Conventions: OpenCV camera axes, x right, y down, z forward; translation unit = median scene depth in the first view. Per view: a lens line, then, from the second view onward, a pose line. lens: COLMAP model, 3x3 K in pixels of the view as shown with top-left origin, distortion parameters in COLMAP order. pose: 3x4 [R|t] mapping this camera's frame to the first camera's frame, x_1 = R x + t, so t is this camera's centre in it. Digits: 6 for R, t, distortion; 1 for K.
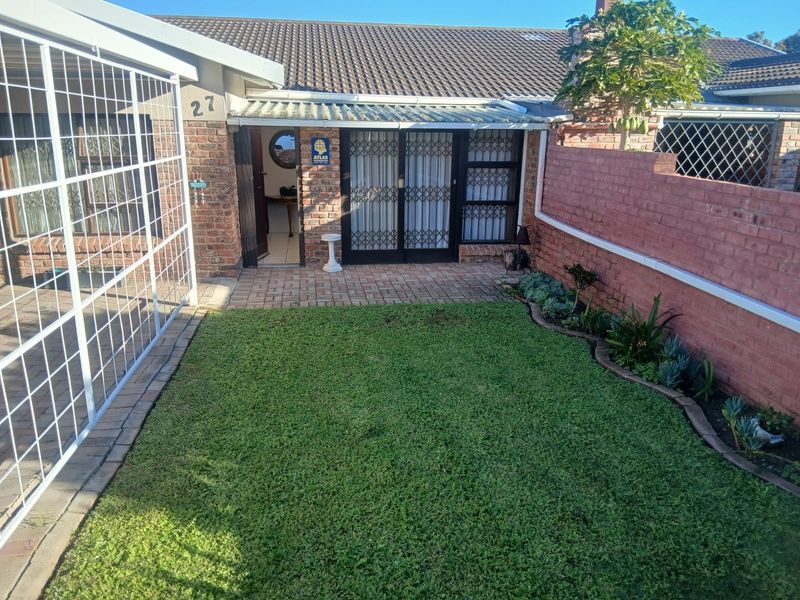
lens RADIAL K [[606.5, 0, 405.7], [0, 606.5, 300.3], [0, 0, 1]] dist [0.079583, -0.142551]
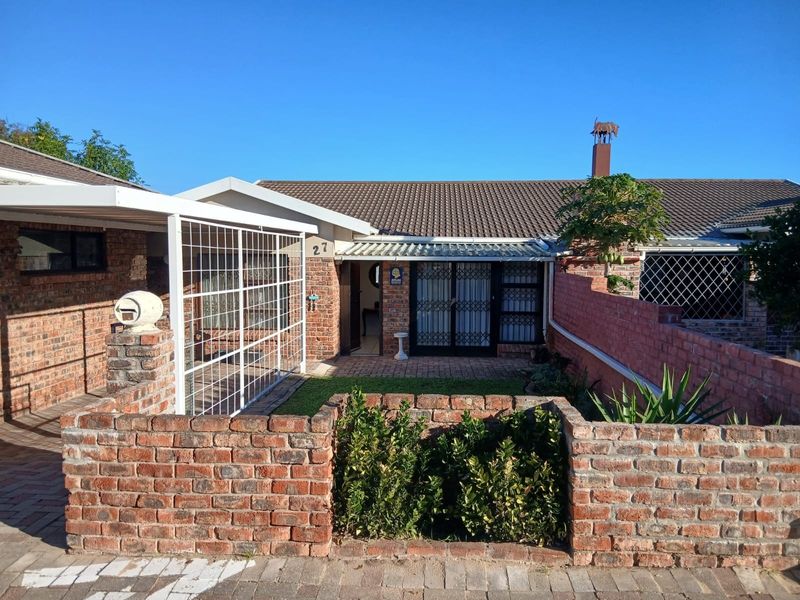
lens RADIAL K [[606.5, 0, 408.0], [0, 606.5, 300.5], [0, 0, 1]] dist [0.079583, -0.142551]
pose [[0.980249, 0.007452, -0.197628, 0.172625], [-0.046921, 0.979522, -0.195795, 0.093465], [0.192122, 0.201201, 0.960524, -0.369693]]
